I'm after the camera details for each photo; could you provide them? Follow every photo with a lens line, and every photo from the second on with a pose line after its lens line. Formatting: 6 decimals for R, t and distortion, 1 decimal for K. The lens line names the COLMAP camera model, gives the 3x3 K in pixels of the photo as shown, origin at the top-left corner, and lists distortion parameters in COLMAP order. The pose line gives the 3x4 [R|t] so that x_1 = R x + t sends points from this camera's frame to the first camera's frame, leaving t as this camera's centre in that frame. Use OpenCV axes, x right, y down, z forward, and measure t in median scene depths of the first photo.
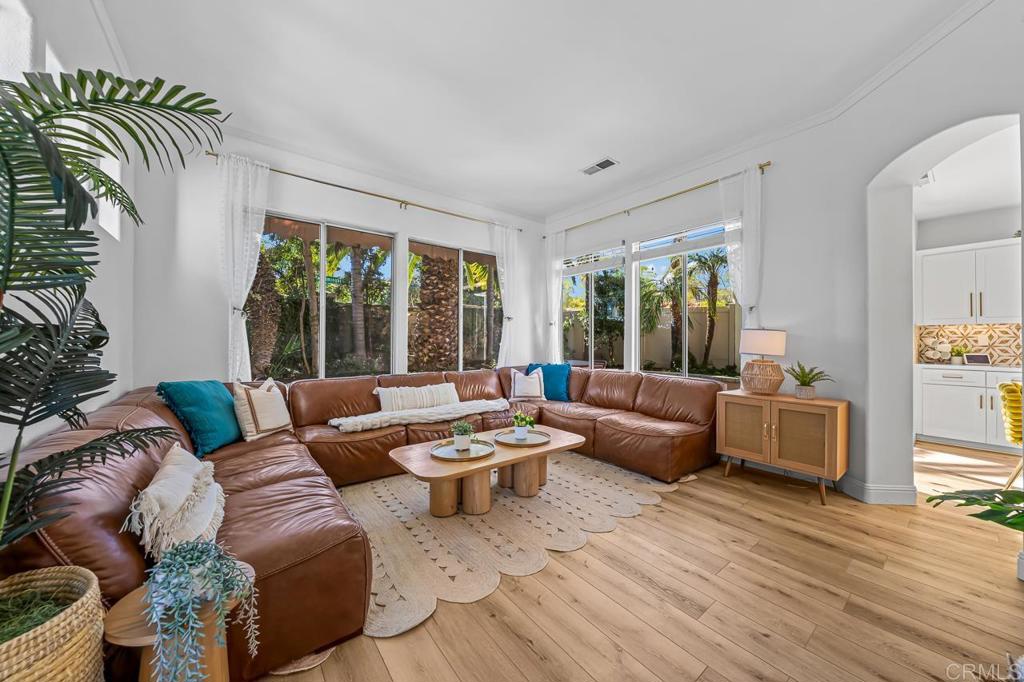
lens RADIAL K [[350.9, 0, 511.6], [0, 350.9, 340.2], [0, 0, 1]] dist [-0.000938, -0.000202]
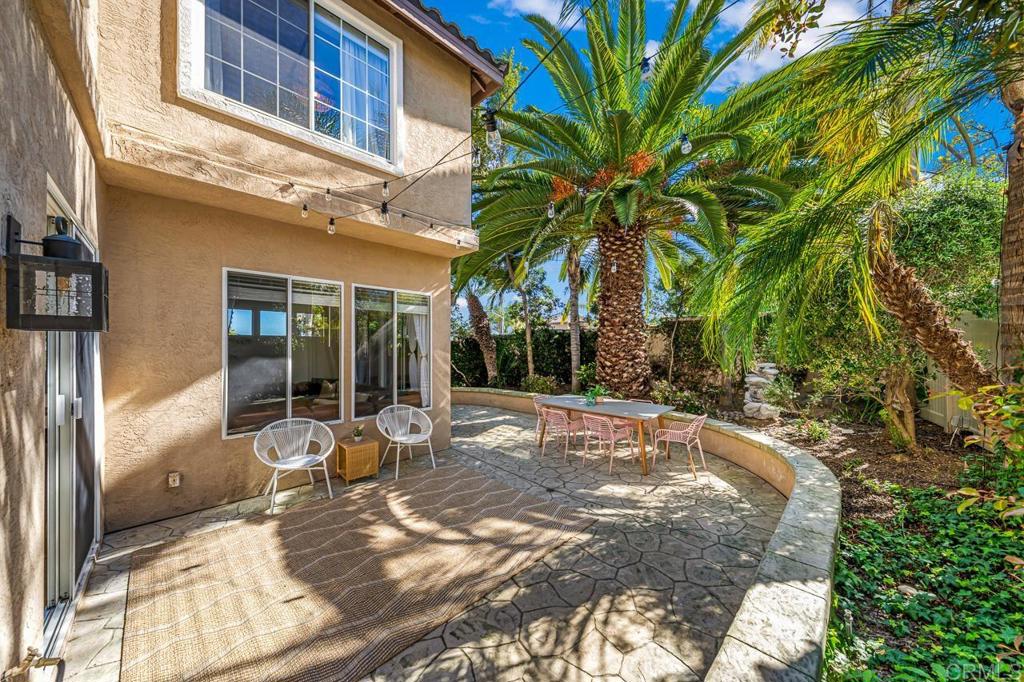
lens RADIAL K [[350.9, 0, 532.4], [0, 350.9, 344.7], [0, 0, 1]] dist [-0.000938, -0.000202]
pose [[0.144160, -0.010282, -0.989501, 1.459247], [0.002437, 0.999947, -0.010036, -0.086095], [0.989551, -0.000965, 0.144177, 1.388071]]
